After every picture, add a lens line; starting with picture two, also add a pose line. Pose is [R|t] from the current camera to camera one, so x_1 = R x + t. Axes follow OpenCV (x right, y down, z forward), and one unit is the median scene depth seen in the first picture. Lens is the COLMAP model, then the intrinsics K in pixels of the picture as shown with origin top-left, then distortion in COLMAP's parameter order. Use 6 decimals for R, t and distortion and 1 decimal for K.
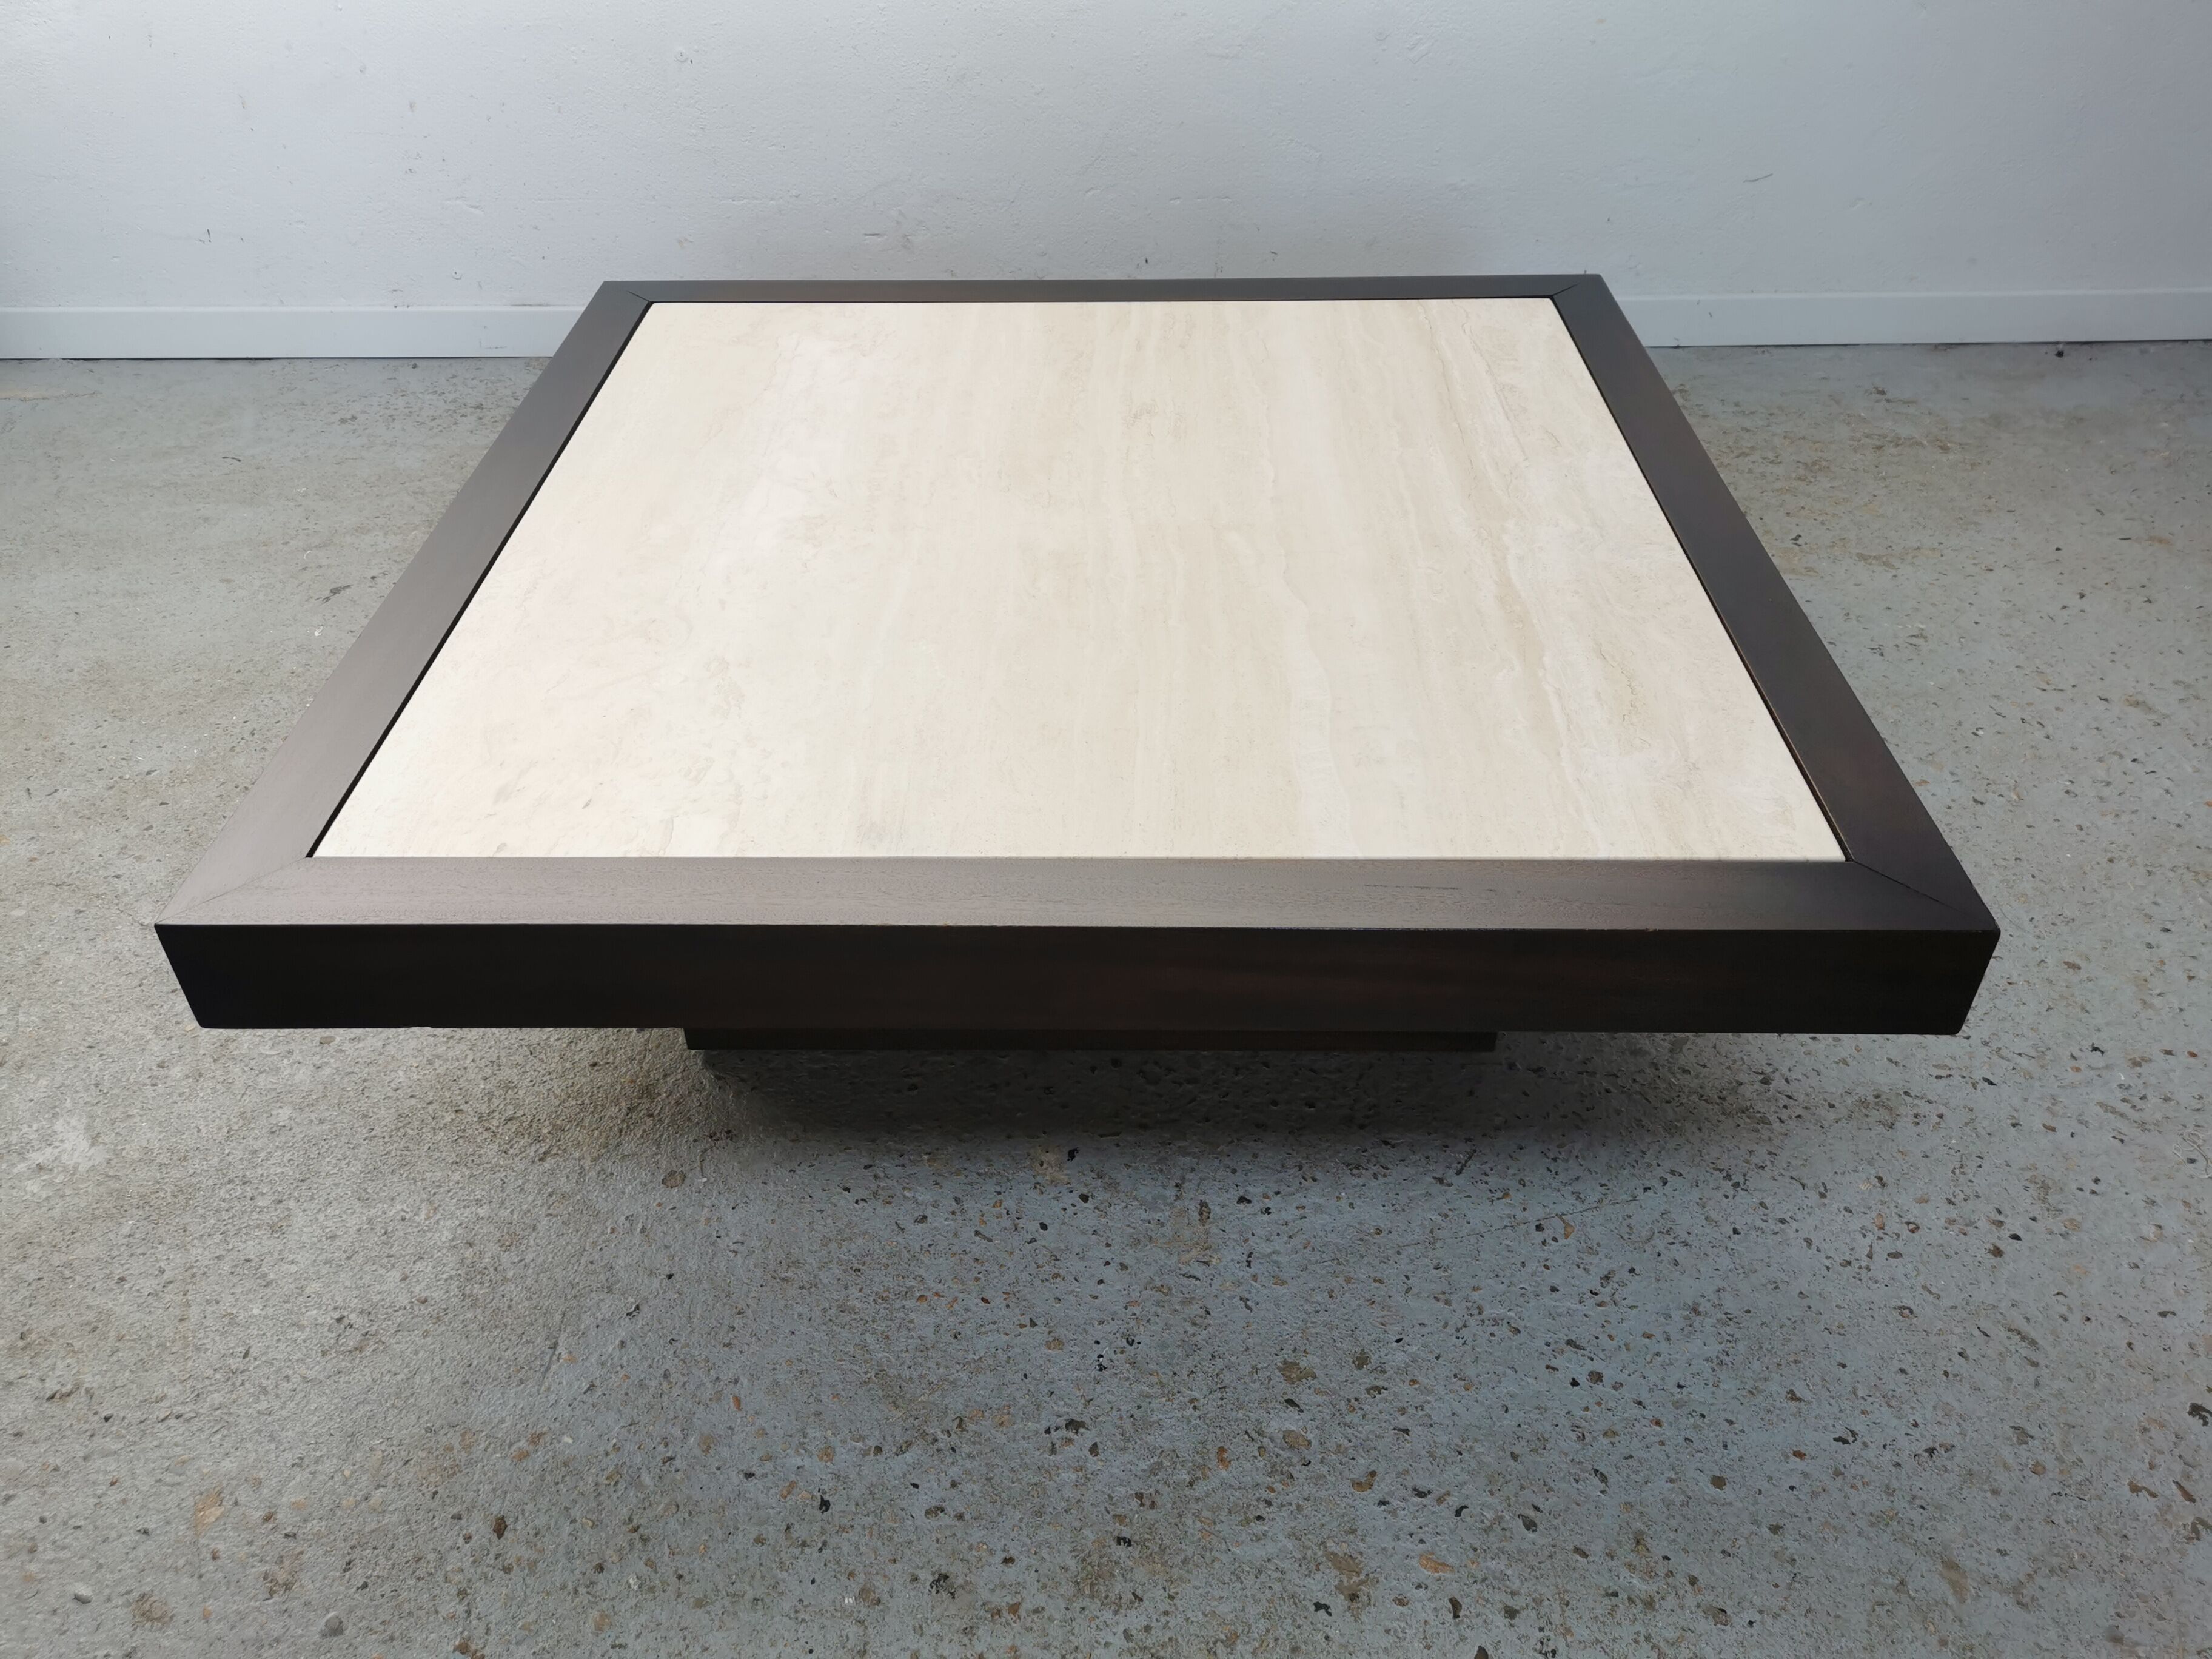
lens RADIAL K [[1711.0, 0, 1114.9], [0, 1711.0, 835.0], [0, 0, 1]] dist [0.056300, -0.059616]
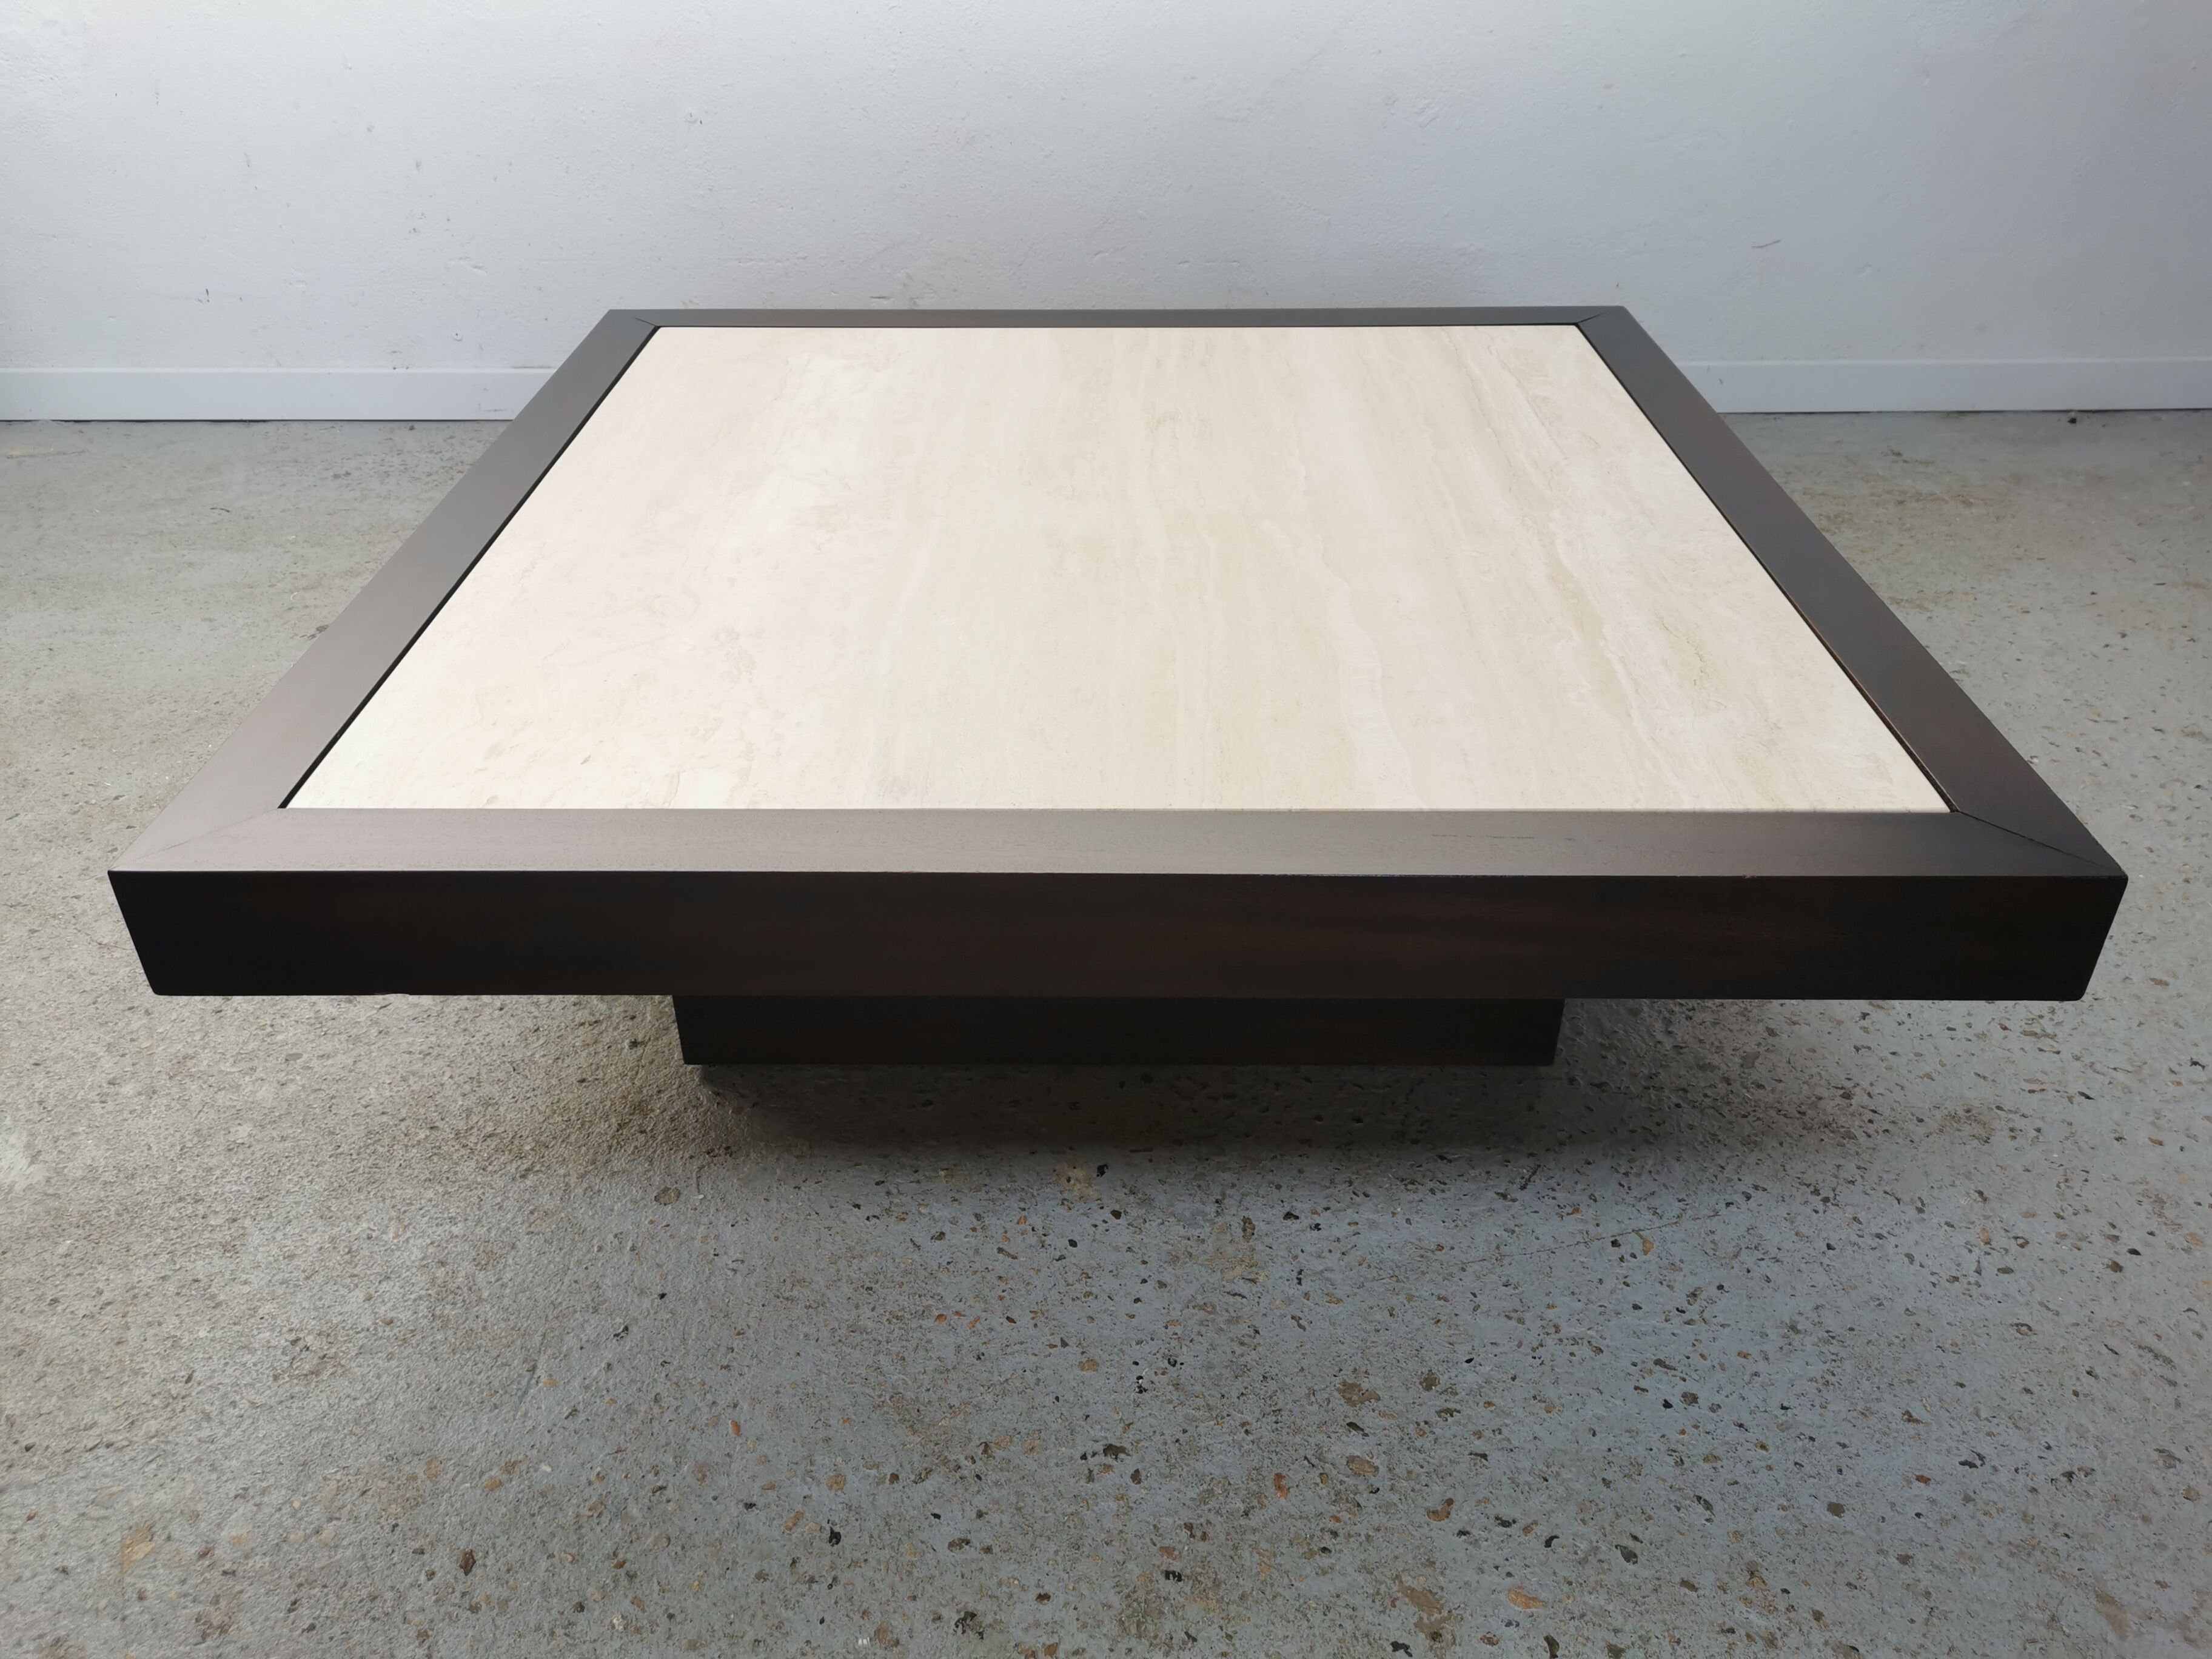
lens RADIAL K [[1711.0, 0, 1112.7], [0, 1711.0, 832.2], [0, 0, 1]] dist [0.056300, -0.059616]
pose [[0.999954, 0.001132, 0.009498, -0.030481], [-0.000299, 0.996191, -0.087192, 0.093373], [-0.009561, 0.087185, 0.996146, 0.073510]]
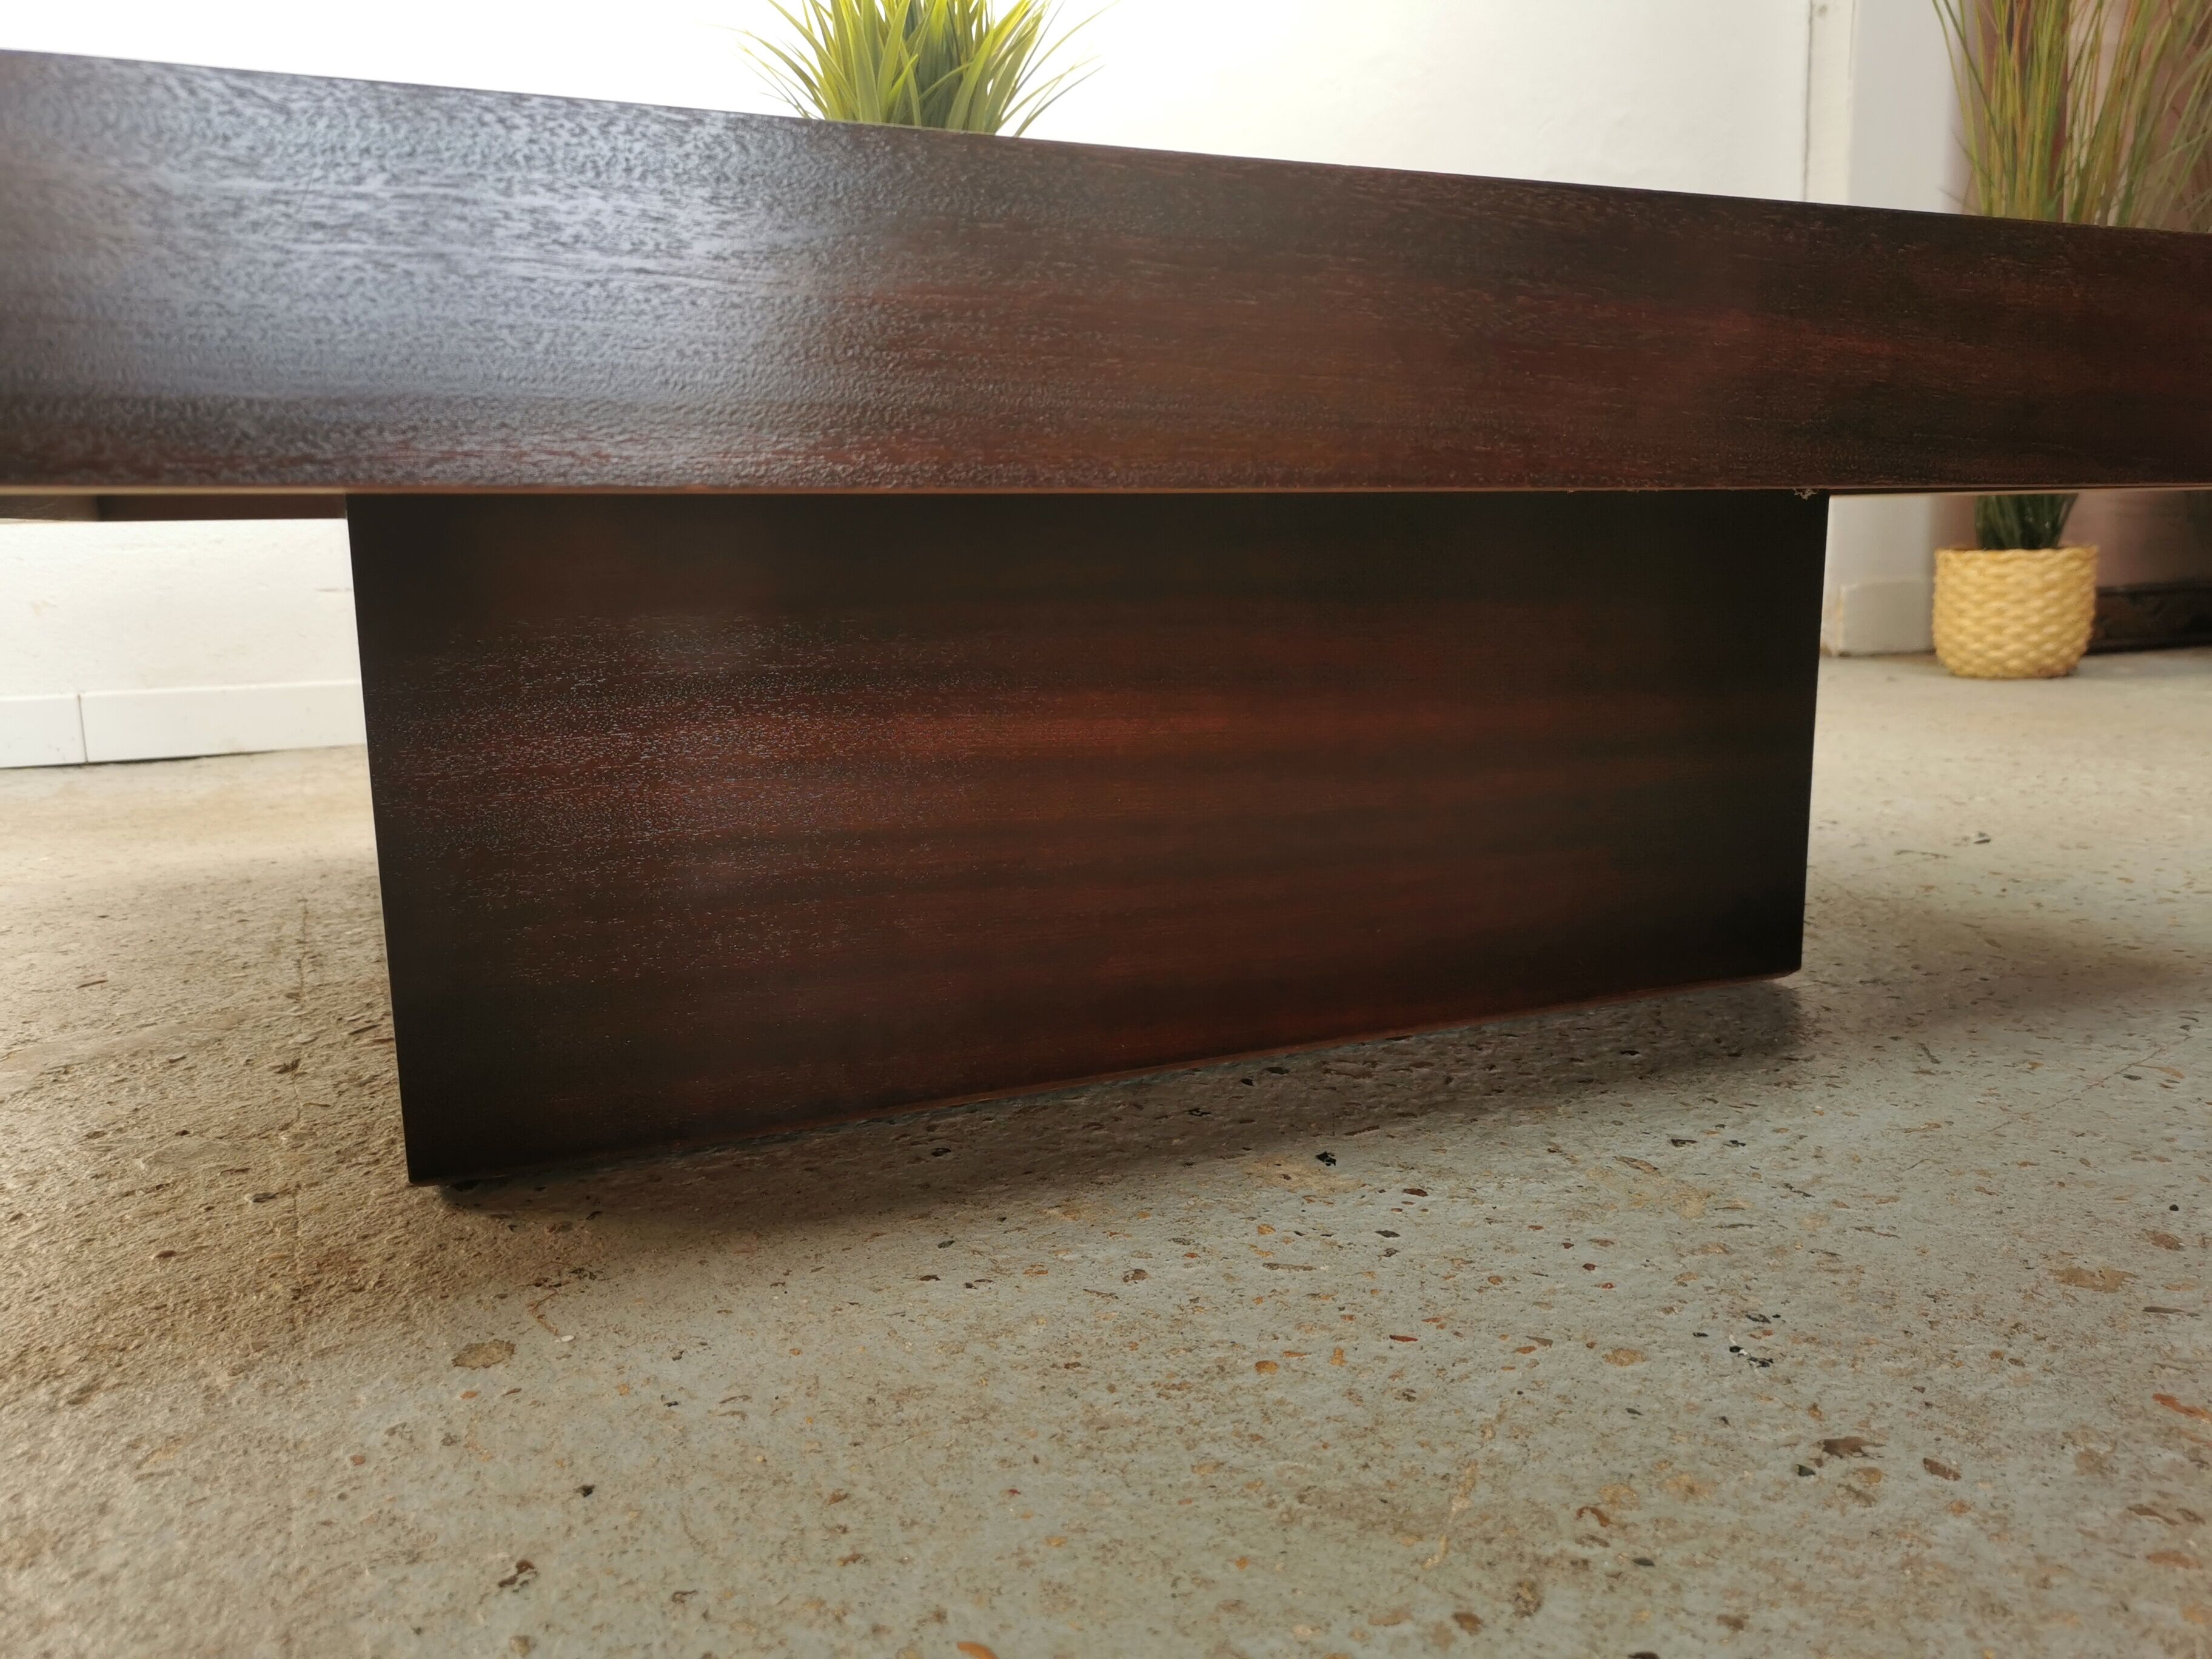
lens RADIAL K [[1711.0, 0, 1113.6], [0, 1711.0, 843.3], [0, 0, 1]] dist [0.056300, -0.059616]
pose [[0.909653, -0.080114, 0.407571, -0.297462], [0.257641, 0.878486, -0.402347, 0.314063], [-0.325811, 0.471003, 0.819758, 0.623247]]
